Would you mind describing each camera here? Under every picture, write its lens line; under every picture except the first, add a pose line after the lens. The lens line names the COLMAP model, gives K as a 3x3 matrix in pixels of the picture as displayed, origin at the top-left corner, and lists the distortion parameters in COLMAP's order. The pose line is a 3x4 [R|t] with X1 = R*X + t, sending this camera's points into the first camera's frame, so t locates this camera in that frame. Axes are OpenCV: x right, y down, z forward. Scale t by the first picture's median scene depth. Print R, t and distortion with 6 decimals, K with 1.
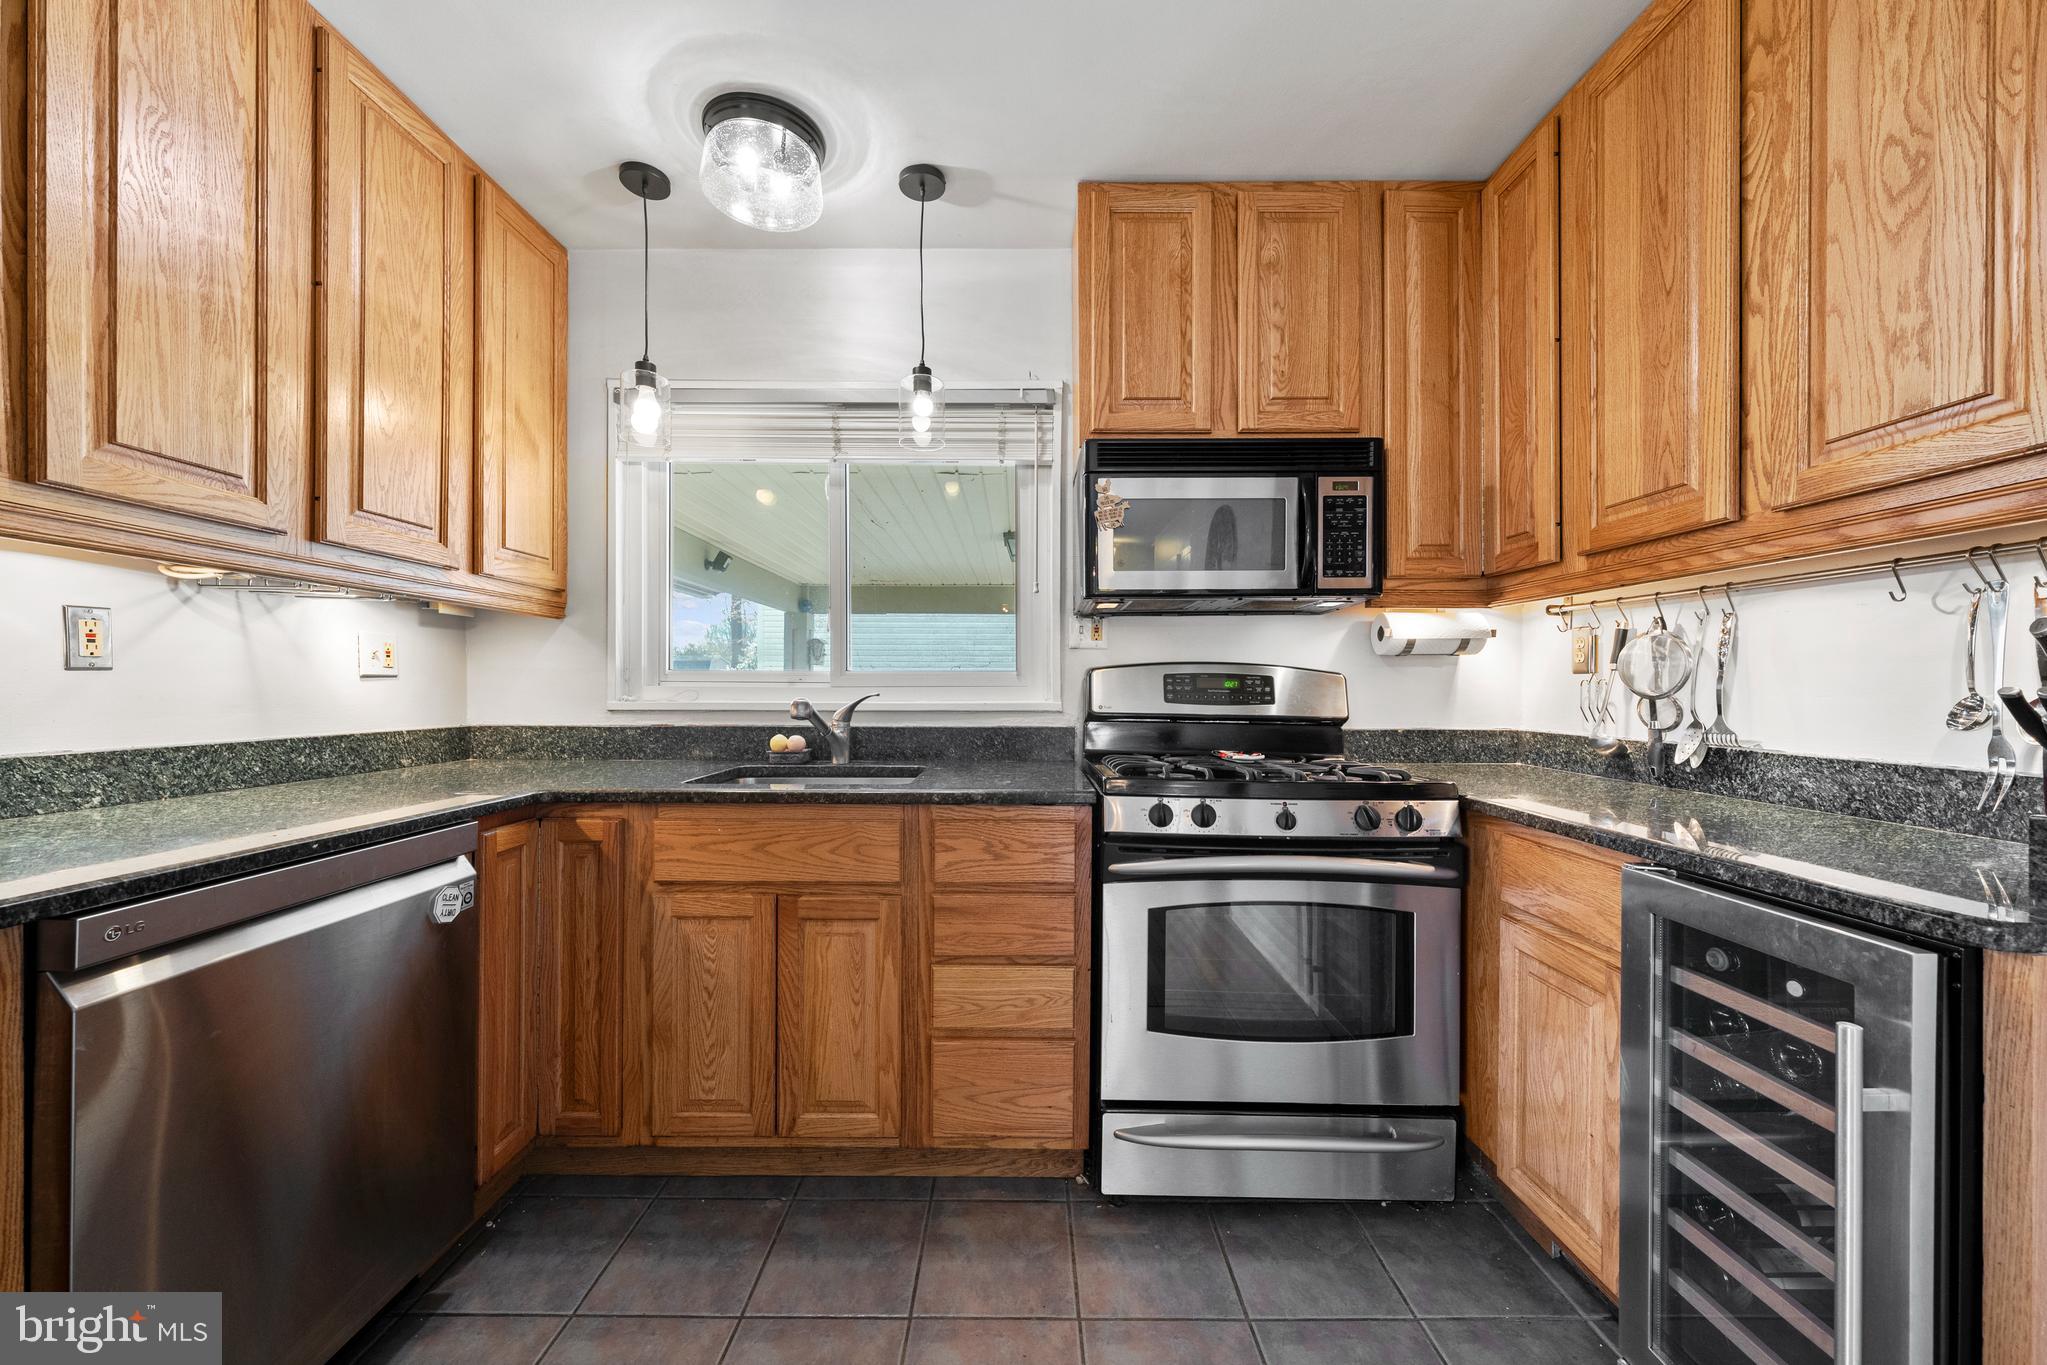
lens RADIAL K [[730.1, 0, 1016.2], [0, 730.1, 688.9], [0, 0, 1]] dist [-0.008532, 0.001212]
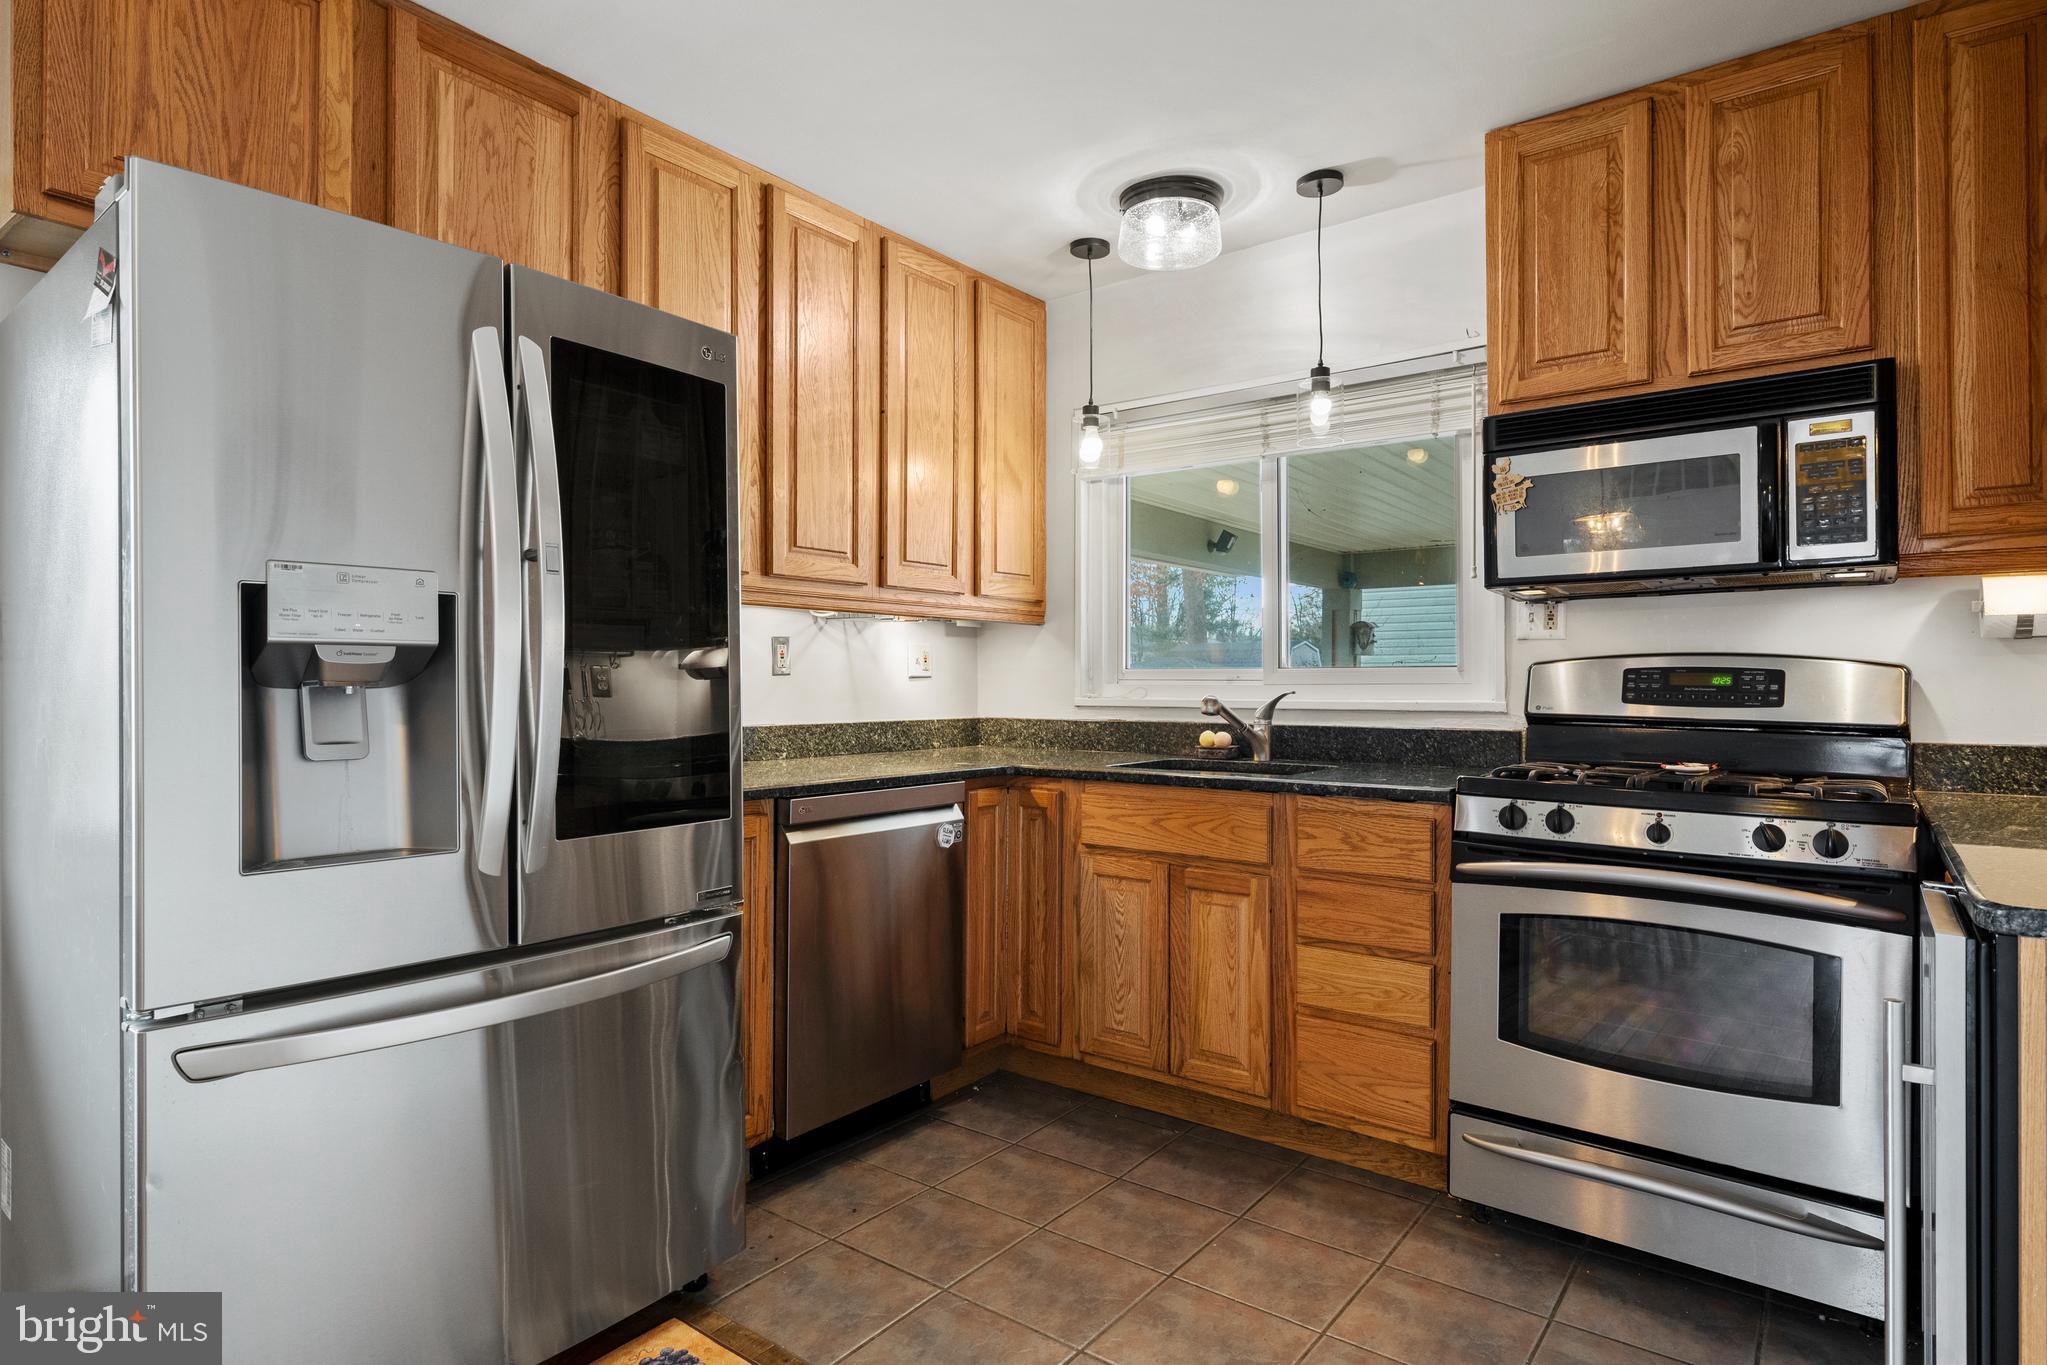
lens RADIAL K [[1097.2, 0, 1029.1], [0, 1097.2, 677.2], [0, 0, 1]] dist [0.006976, -0.006540]
pose [[0.797476, -0.005276, -0.603327, 0.550831], [-0.000364, 0.999957, -0.009226, 0.000834], [0.603350, 0.007577, 0.797440, -0.533090]]
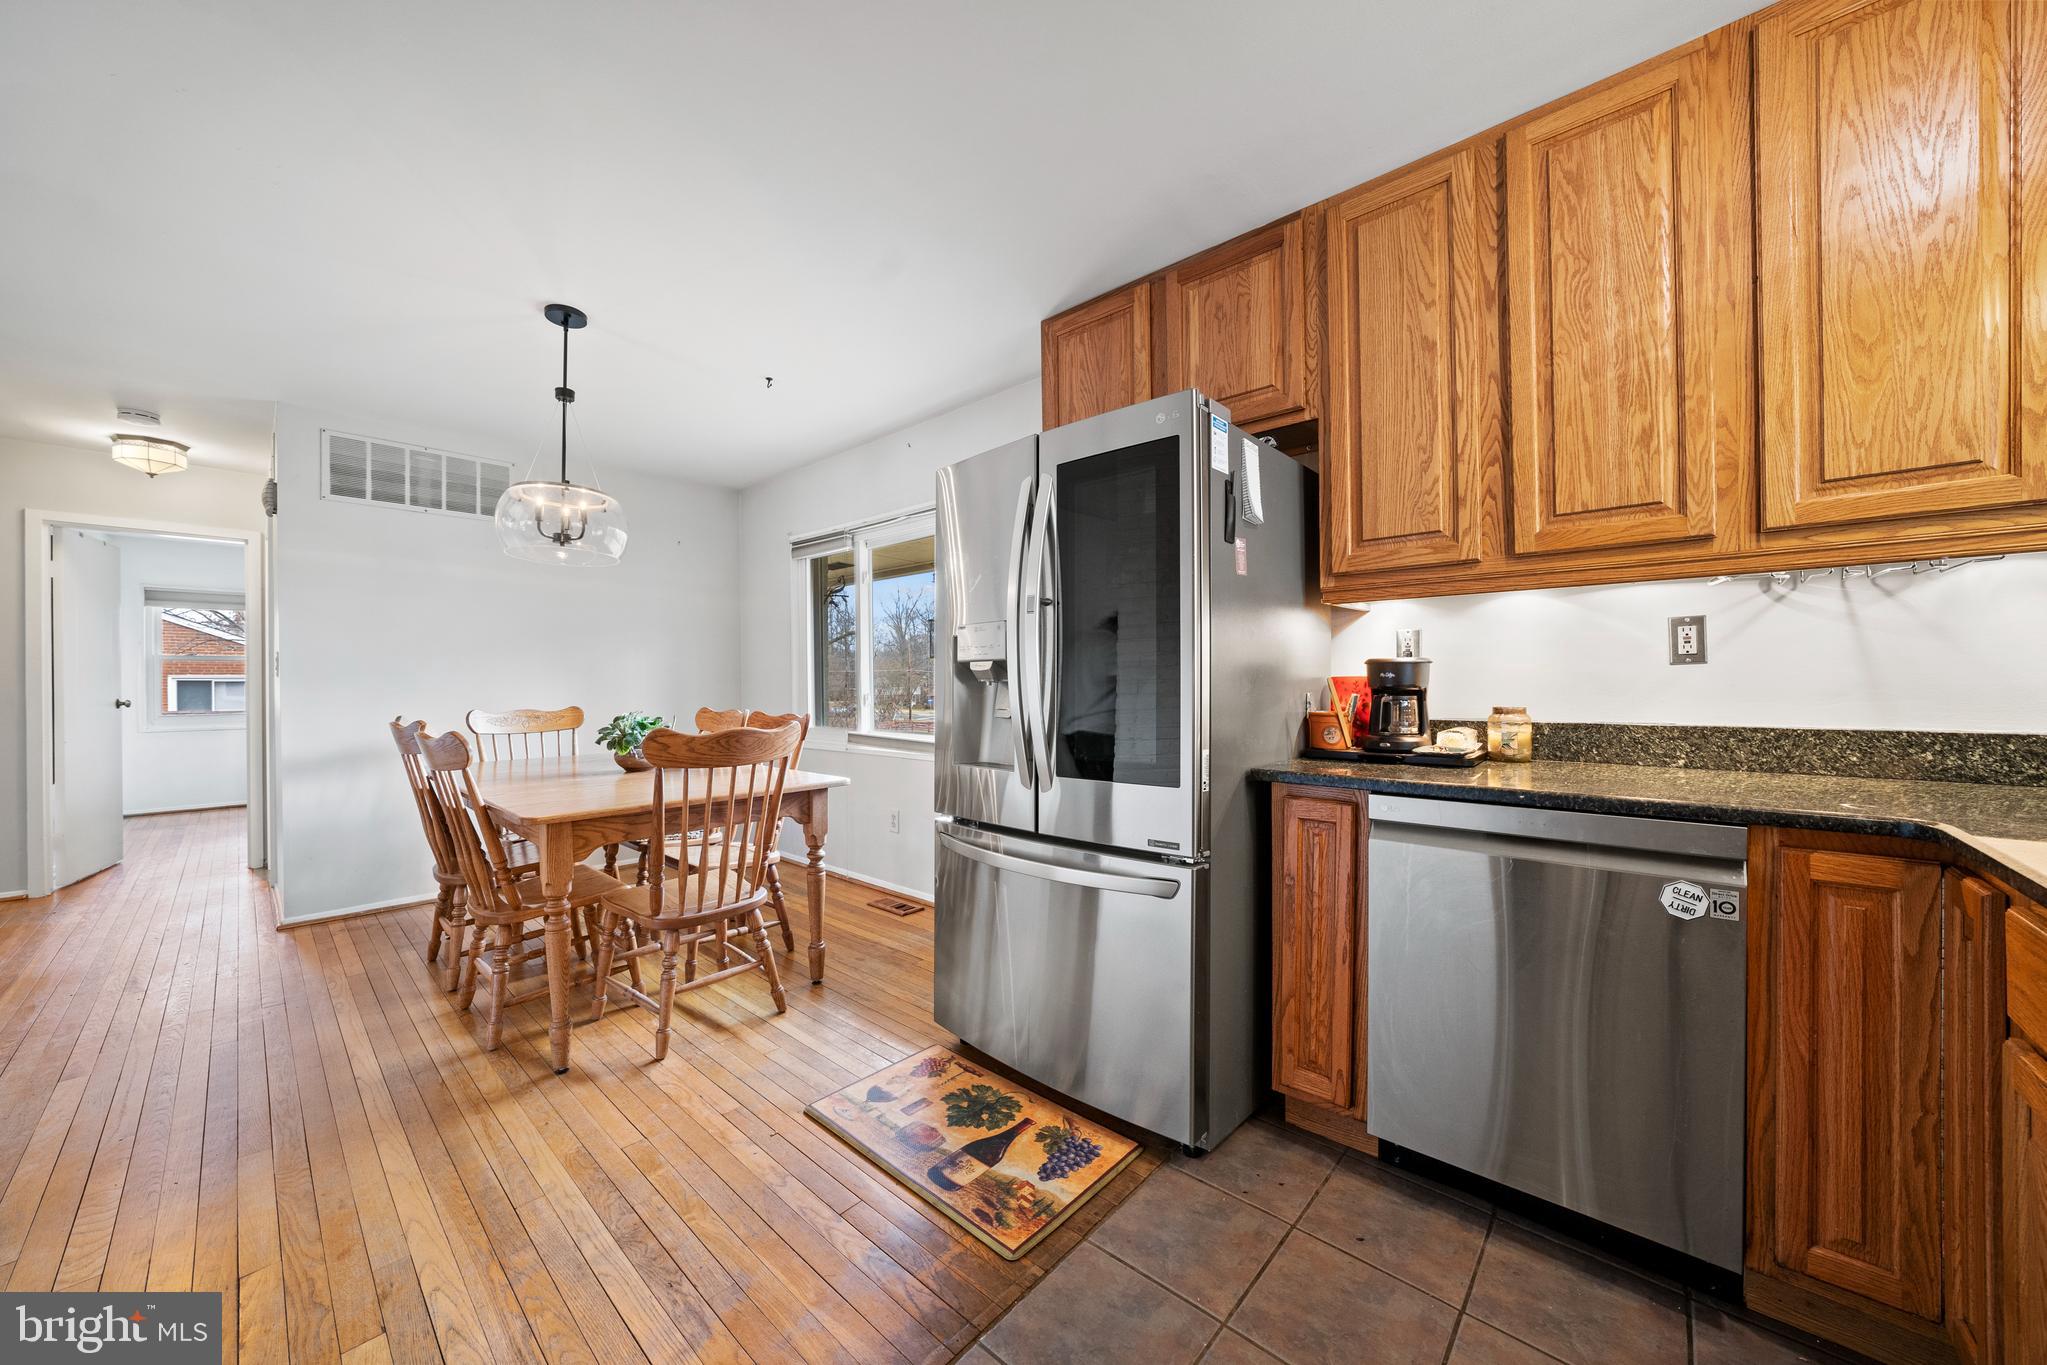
lens RADIAL K [[730.1, 0, 1021.2], [0, 730.1, 682.3], [0, 0, 1]] dist [-0.008532, 0.001212]
pose [[-0.671555, 0.002102, -0.740952, 0.429249], [0.004965, 0.999986, -0.001664, 0.002940], [0.740938, -0.004796, -0.671556, 0.811652]]
